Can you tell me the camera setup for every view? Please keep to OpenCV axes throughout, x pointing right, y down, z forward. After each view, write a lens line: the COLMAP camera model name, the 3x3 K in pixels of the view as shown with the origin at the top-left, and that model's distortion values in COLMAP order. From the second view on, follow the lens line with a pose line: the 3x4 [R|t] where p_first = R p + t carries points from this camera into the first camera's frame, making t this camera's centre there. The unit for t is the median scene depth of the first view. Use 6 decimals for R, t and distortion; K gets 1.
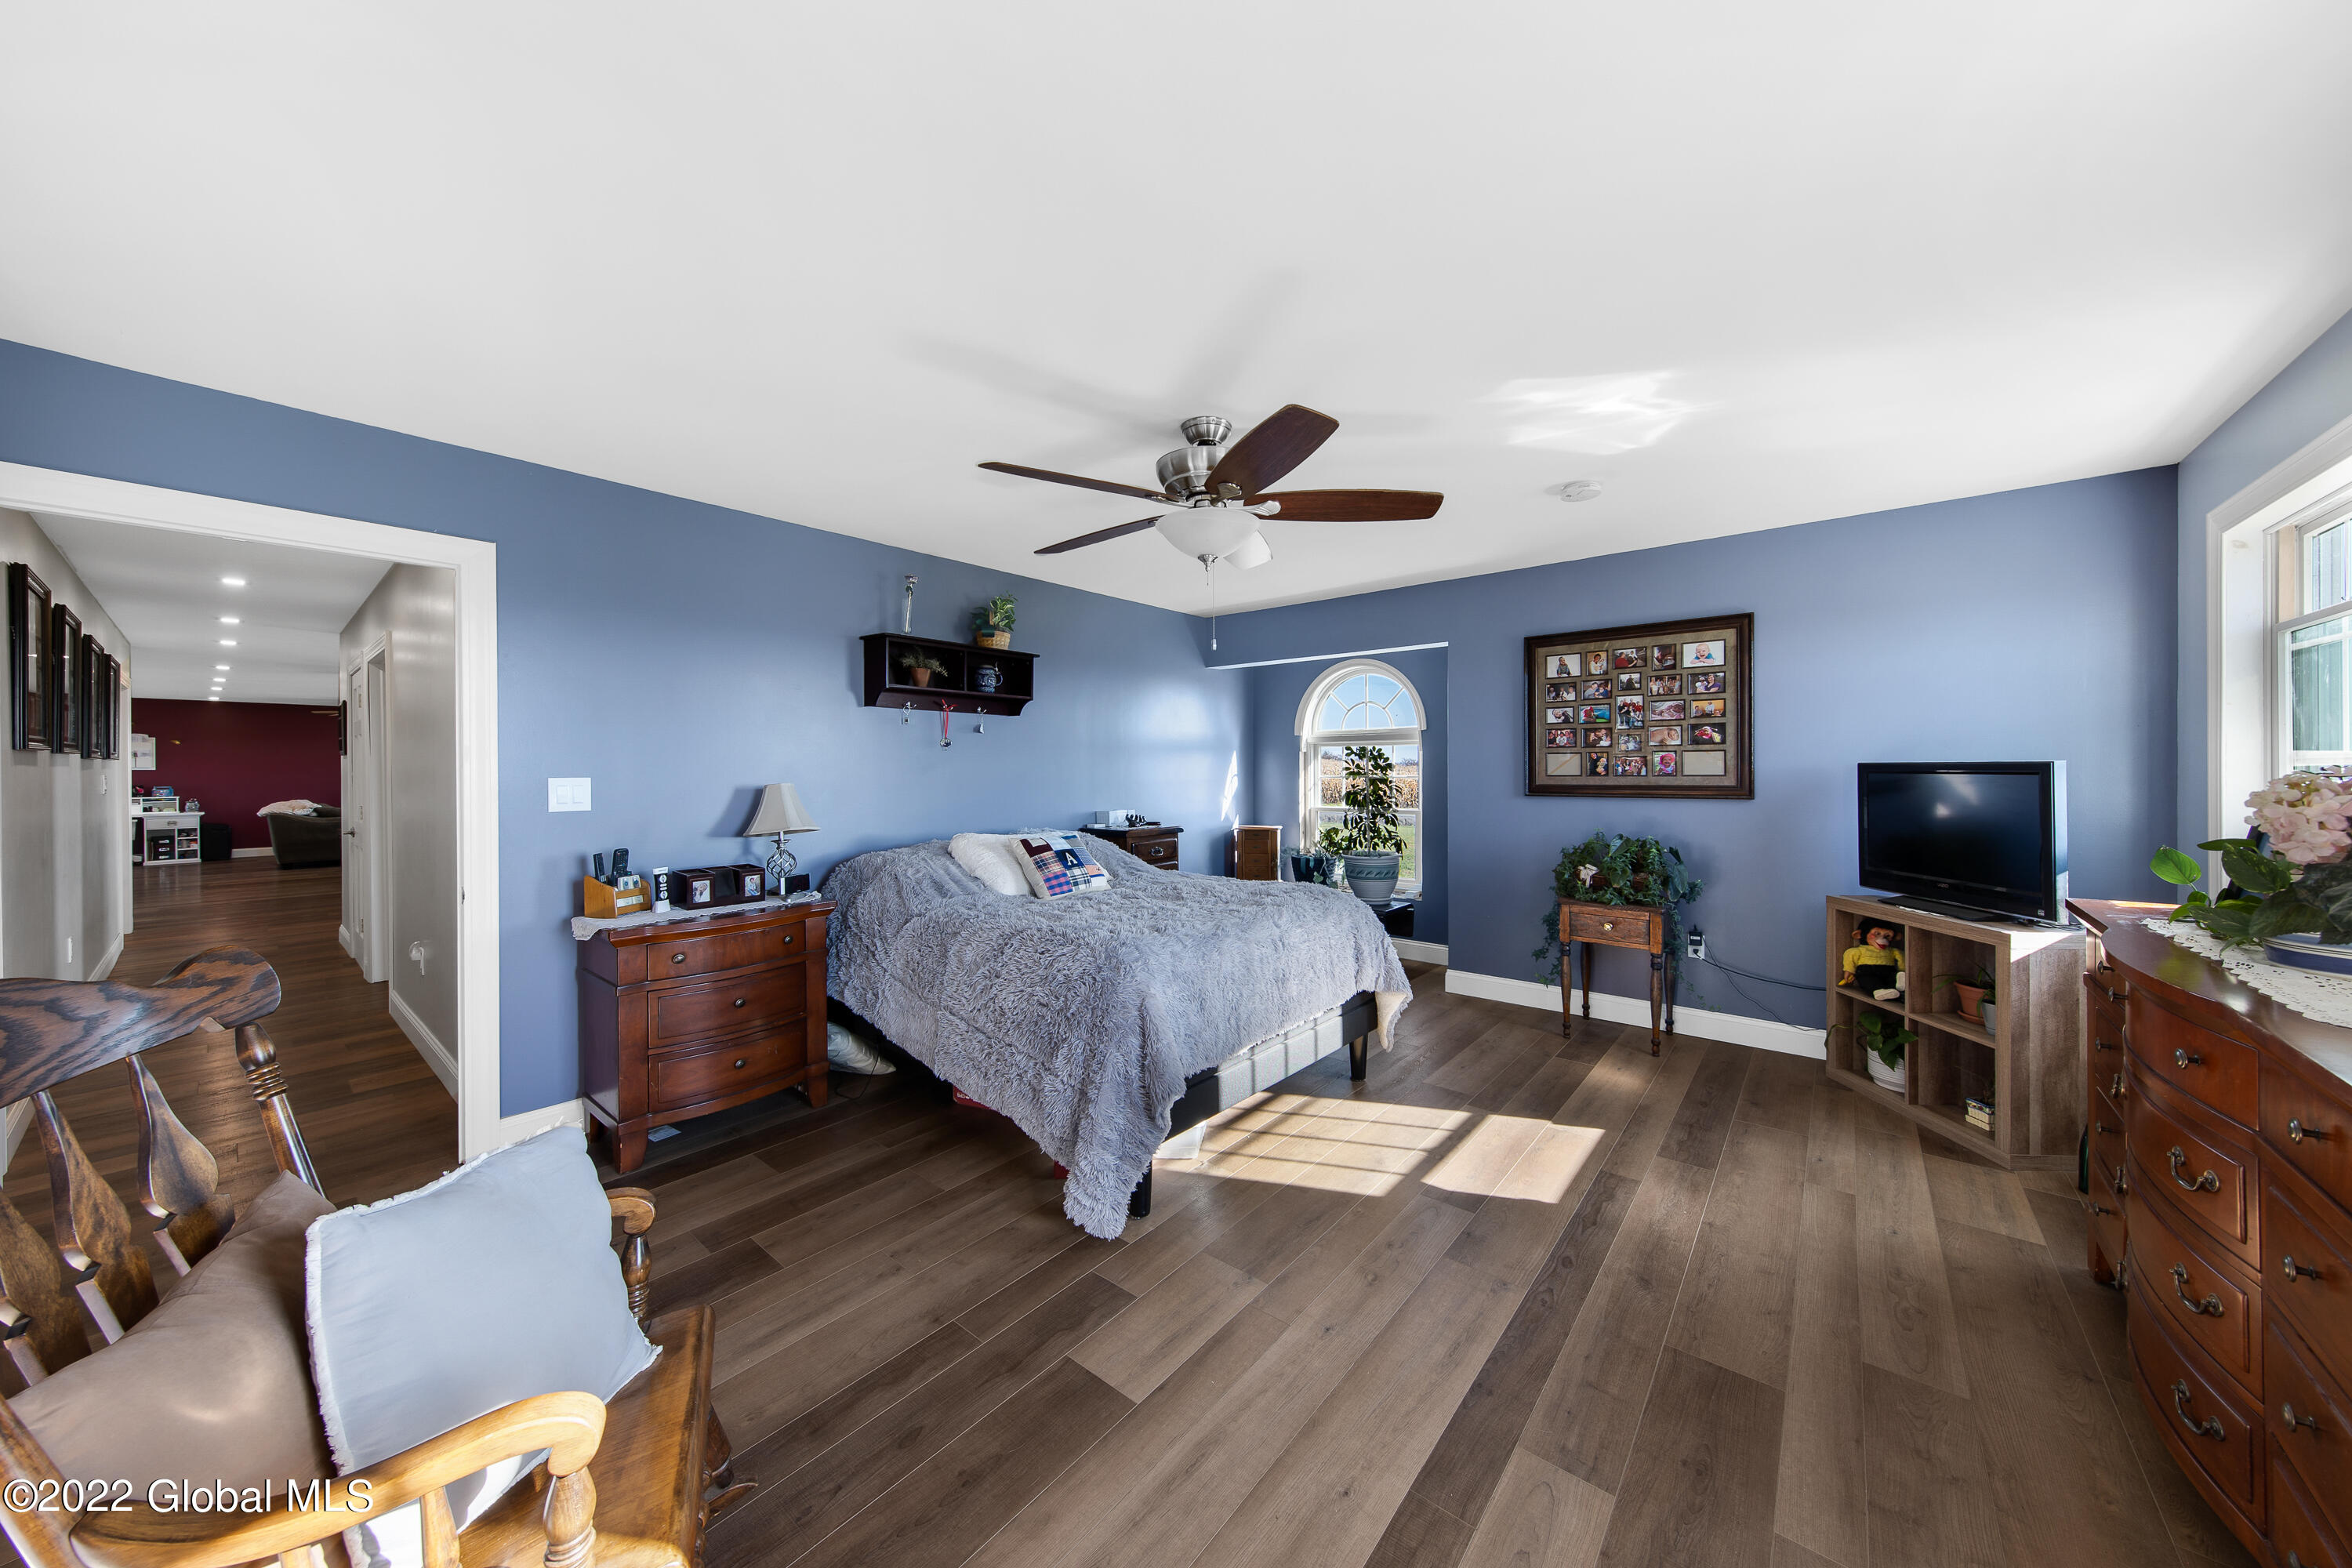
lens RADIAL K [[774.1, 0, 1188.7], [0, 774.1, 773.0], [0, 0, 1]] dist [0.010545, -0.000001]
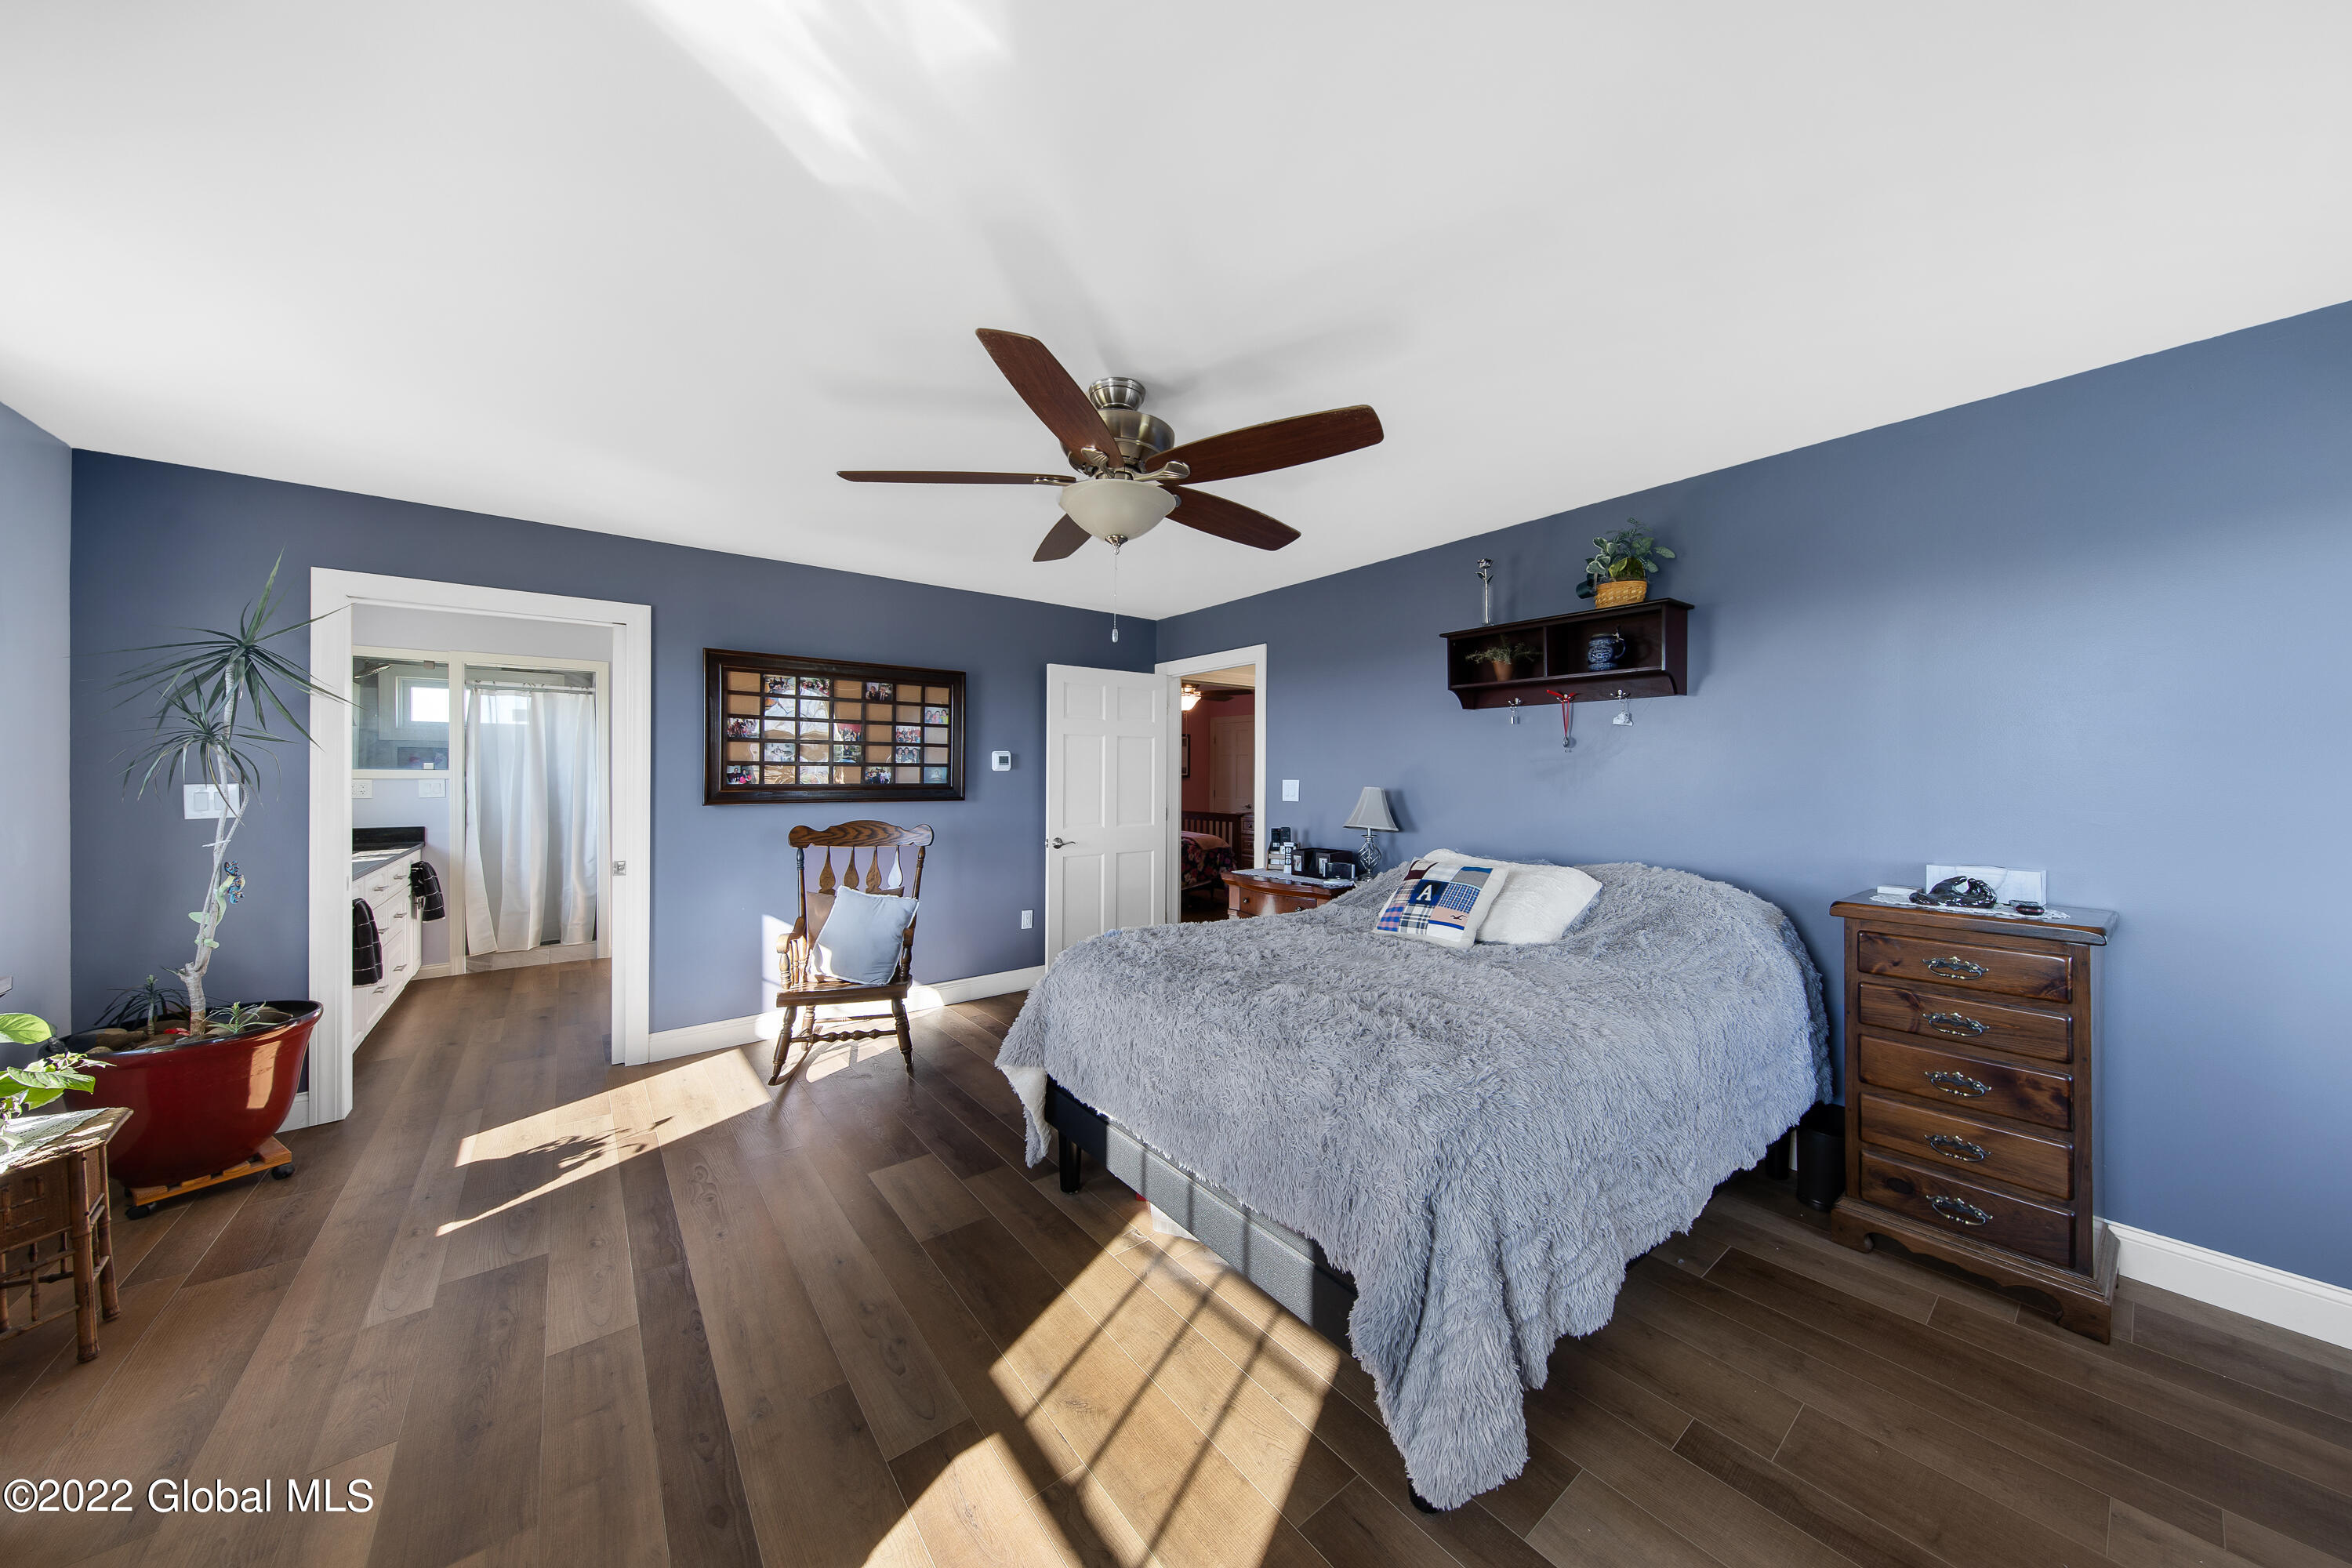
lens RADIAL K [[774.1, 0, 1186.5], [0, 774.1, 775.0], [0, 0, 1]] dist [0.010545, -0.000001]
pose [[-0.202004, 0.002418, -0.979382, 0.838321], [-0.007329, 0.999965, 0.003980, -0.008711], [0.979357, 0.007982, -0.201979, 1.206427]]
